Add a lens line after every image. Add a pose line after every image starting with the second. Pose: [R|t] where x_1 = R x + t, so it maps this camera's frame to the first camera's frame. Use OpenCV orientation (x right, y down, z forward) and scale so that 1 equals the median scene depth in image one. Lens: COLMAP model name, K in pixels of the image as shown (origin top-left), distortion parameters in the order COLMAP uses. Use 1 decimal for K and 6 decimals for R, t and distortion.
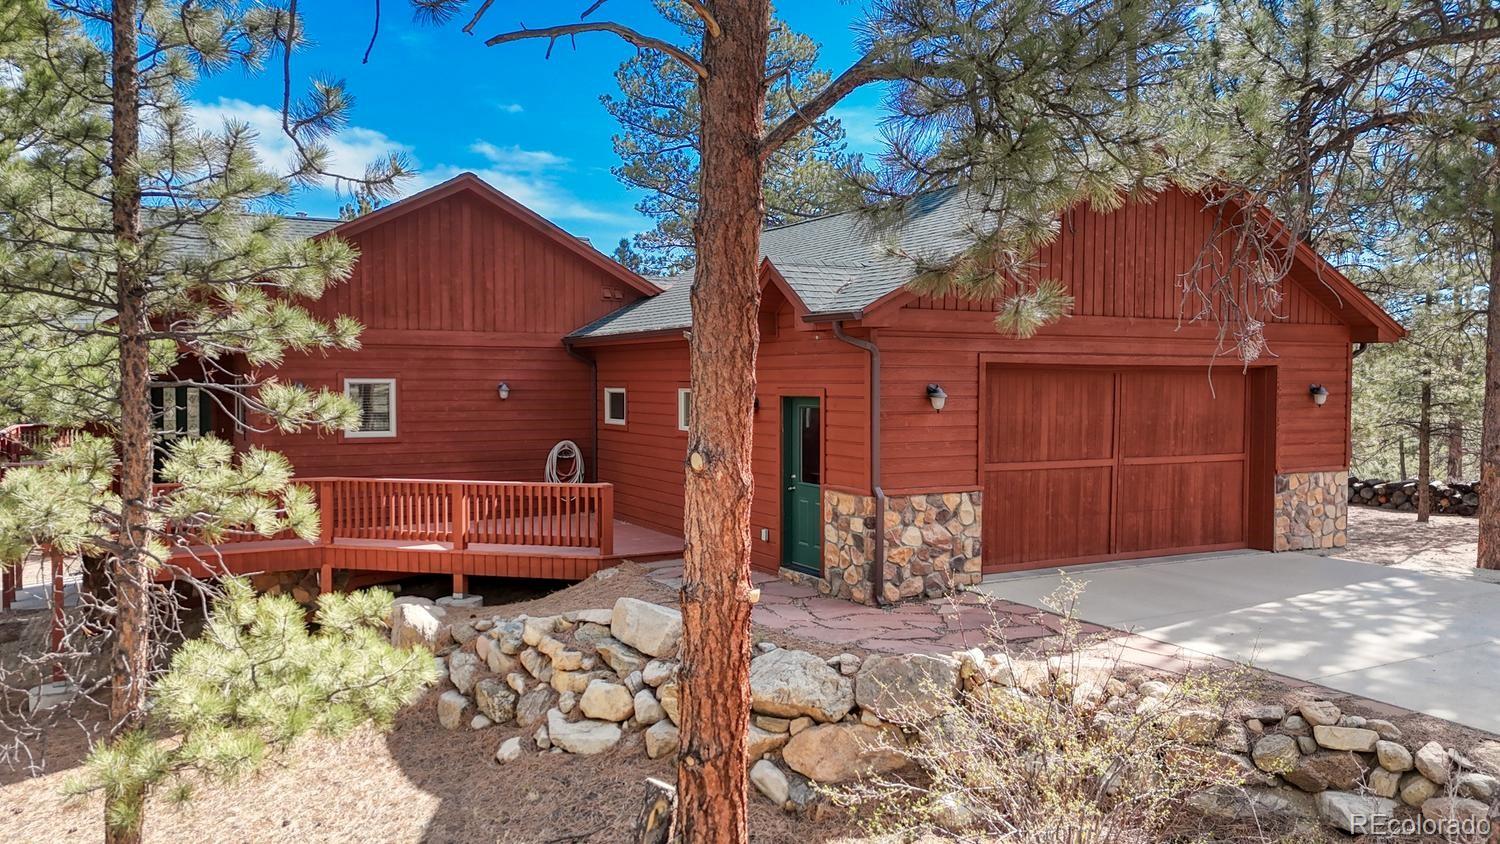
lens RADIAL K [[1073.1, 0, 750.0], [0, 1073.1, 422.0], [0, 0, 1]] dist [0.109319, -0.135641]
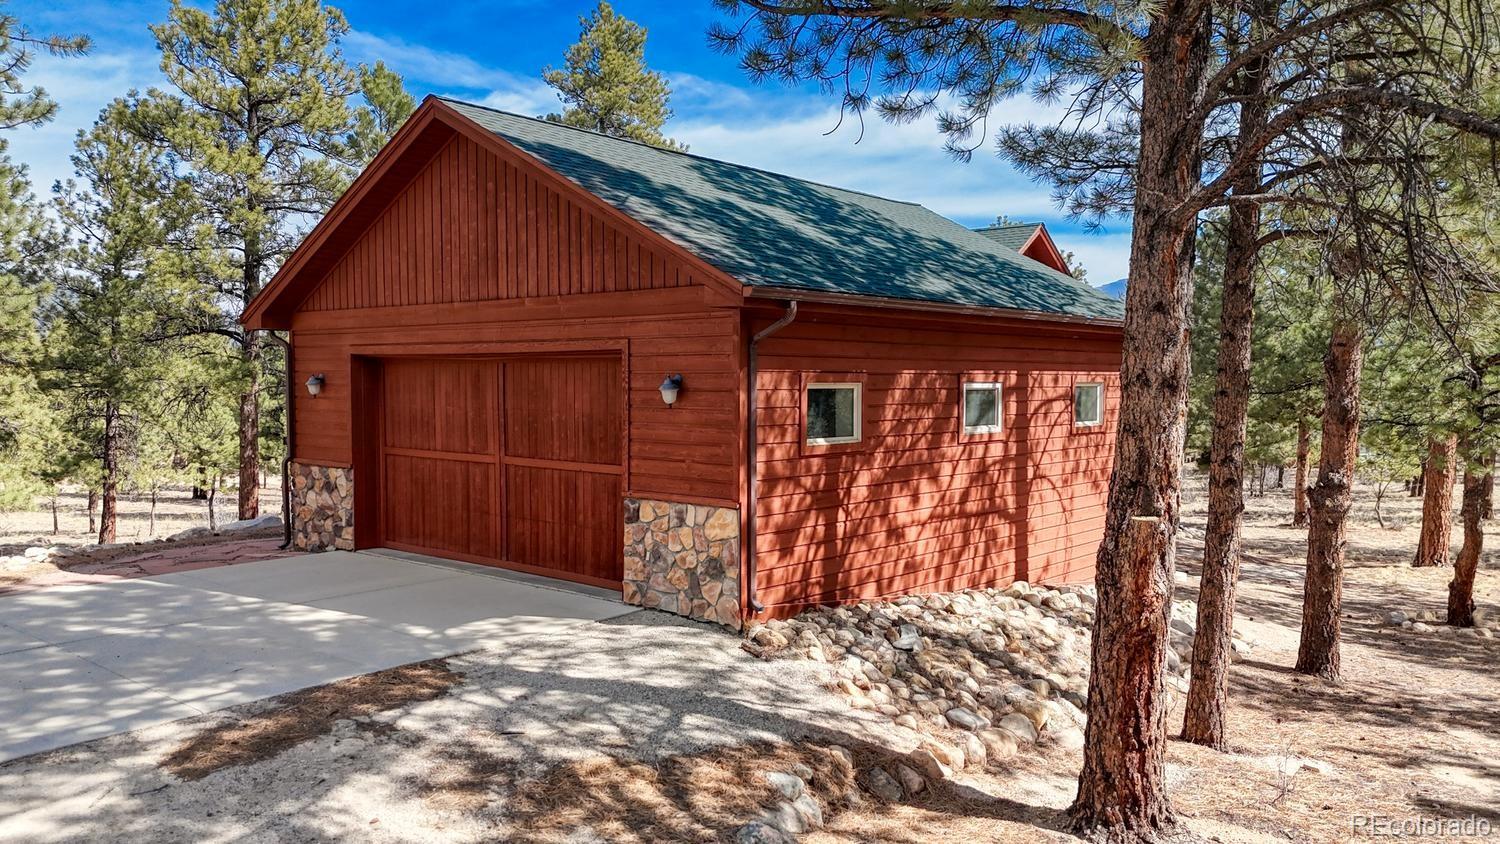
lens RADIAL K [[1073.1, 0, 750.0], [0, 1073.1, 422.0], [0, 0, 1]] dist [0.109319, -0.135641]
pose [[0.352506, 0.035336, -0.935142, 1.315801], [-0.035834, 0.999064, 0.024244, -0.025400], [0.935123, 0.024964, 0.353442, 0.914927]]
